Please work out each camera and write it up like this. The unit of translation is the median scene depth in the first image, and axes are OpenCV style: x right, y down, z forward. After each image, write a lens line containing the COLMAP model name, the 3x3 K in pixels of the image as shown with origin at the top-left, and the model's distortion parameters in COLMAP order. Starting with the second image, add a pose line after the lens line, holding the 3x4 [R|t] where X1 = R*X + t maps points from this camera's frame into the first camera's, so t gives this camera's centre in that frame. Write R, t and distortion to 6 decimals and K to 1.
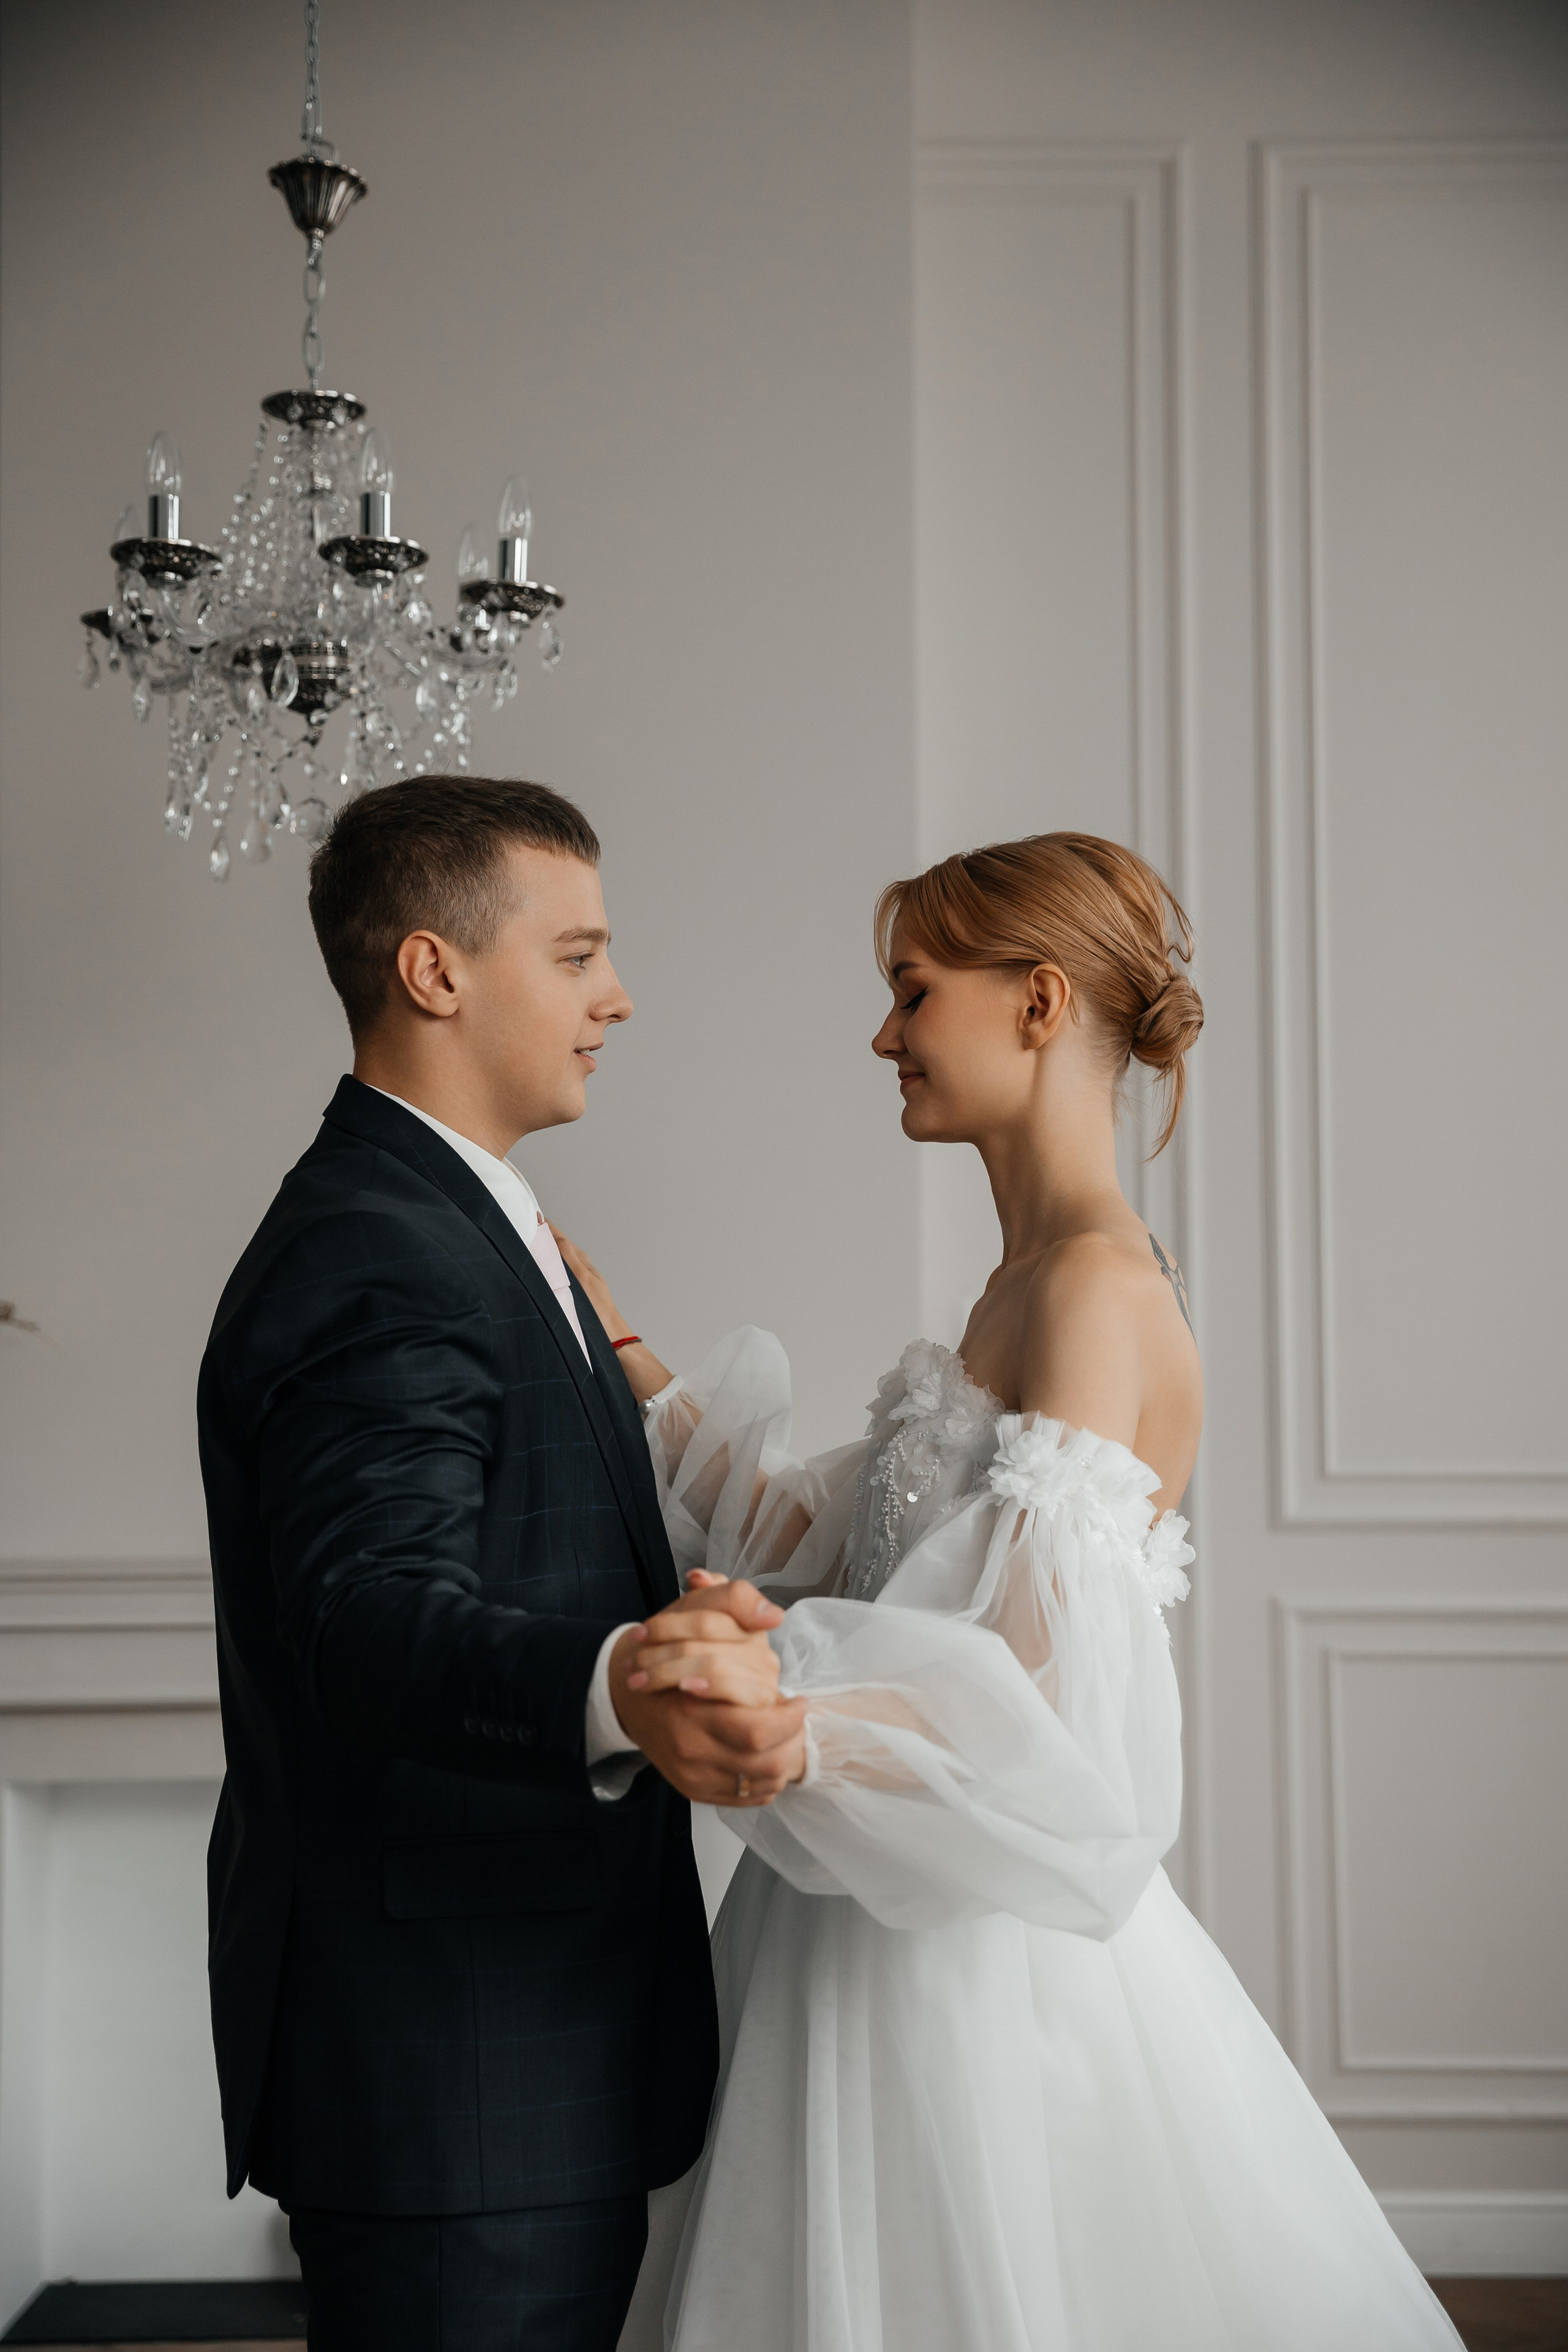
lens RADIAL K [[3297.8, 0, 756.4], [0, 3297.8, 1210.8], [0, 0, 1]] dist [0.122352, 0.023098]
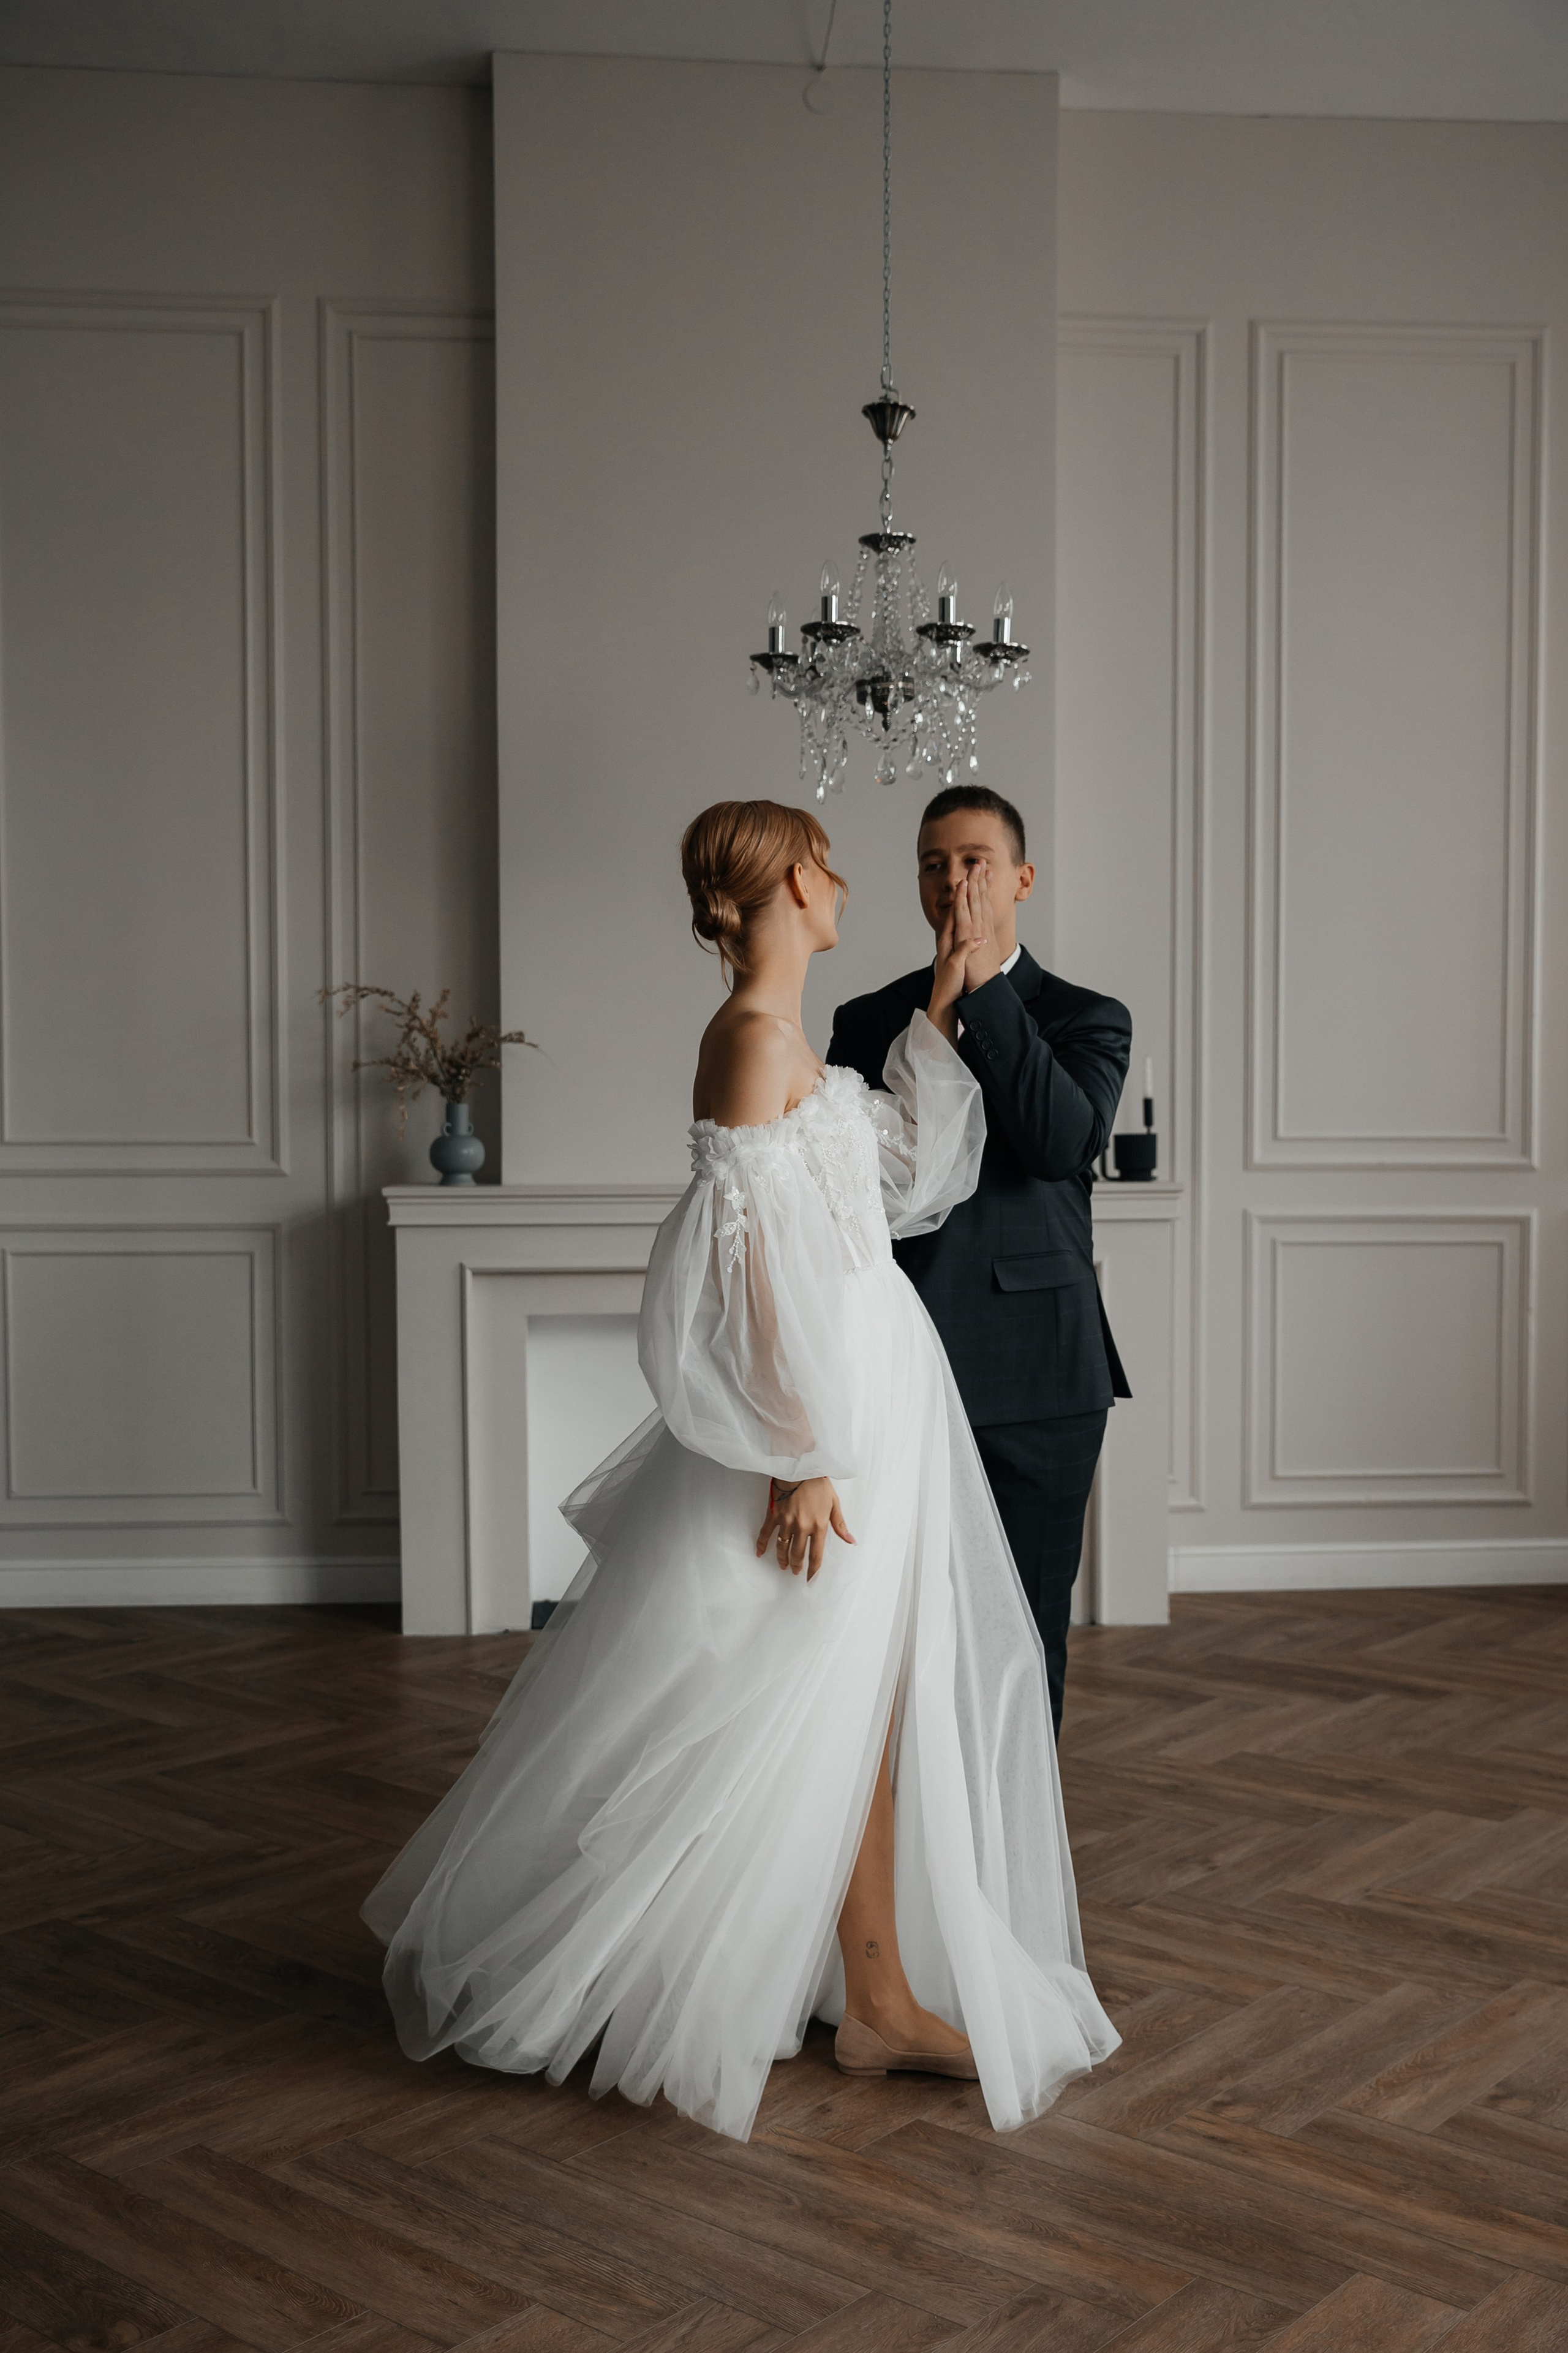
lens RADIAL K [[2374.6, 0, 771.0], [0, 2374.6, 1246.7], [0, 0, 1]] dist [-0.039701, 0.109446]
pose [[0.997173, 0.001083, 0.075126, -0.296025], [-0.010391, 0.992274, 0.123629, -0.020419], [-0.074412, -0.124061, 0.989481, -0.313419]]
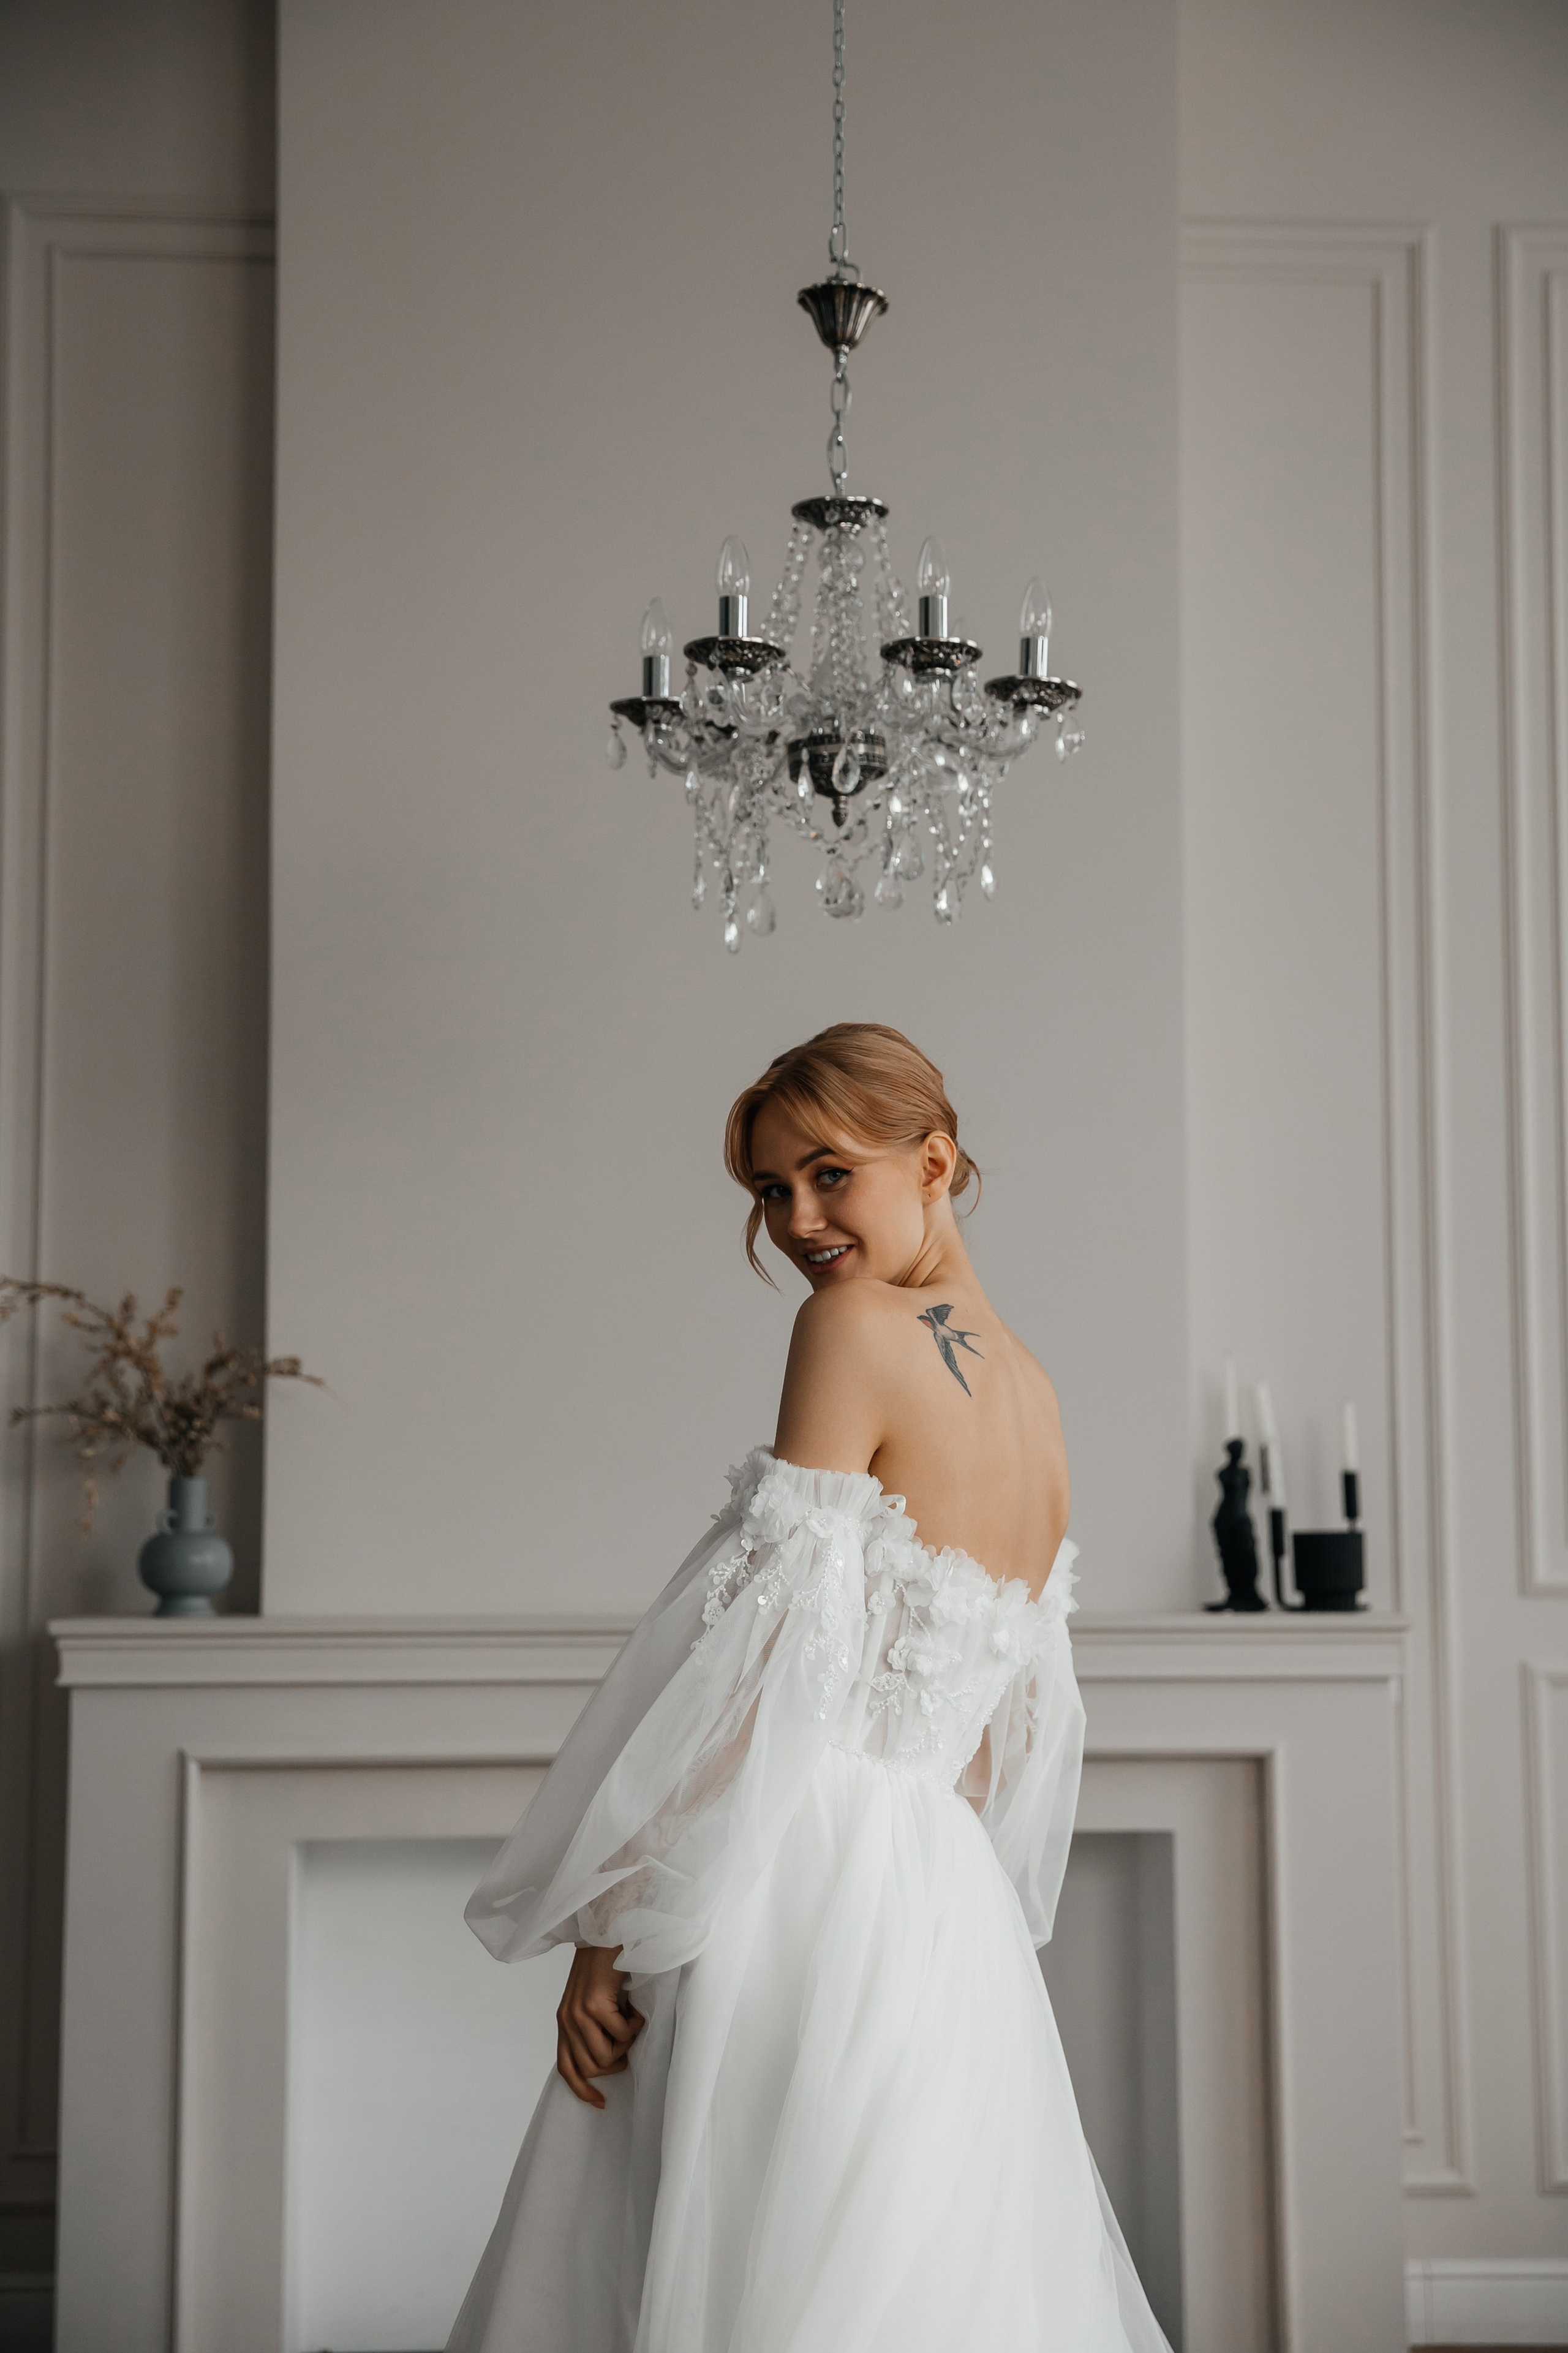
lens RADIAL K [[3590.8, 0, 784.0], [0, 3590.8, 1176.5], [0, 0, 1]] dist [0.136560, -0.019728]
pose [[0.998538, 0.011642, 0.052778, -0.212800], [-0.010168, 0.999553, -0.028110, 0.004158], [-0.053081, 0.027532, 0.998211, -0.147362]]
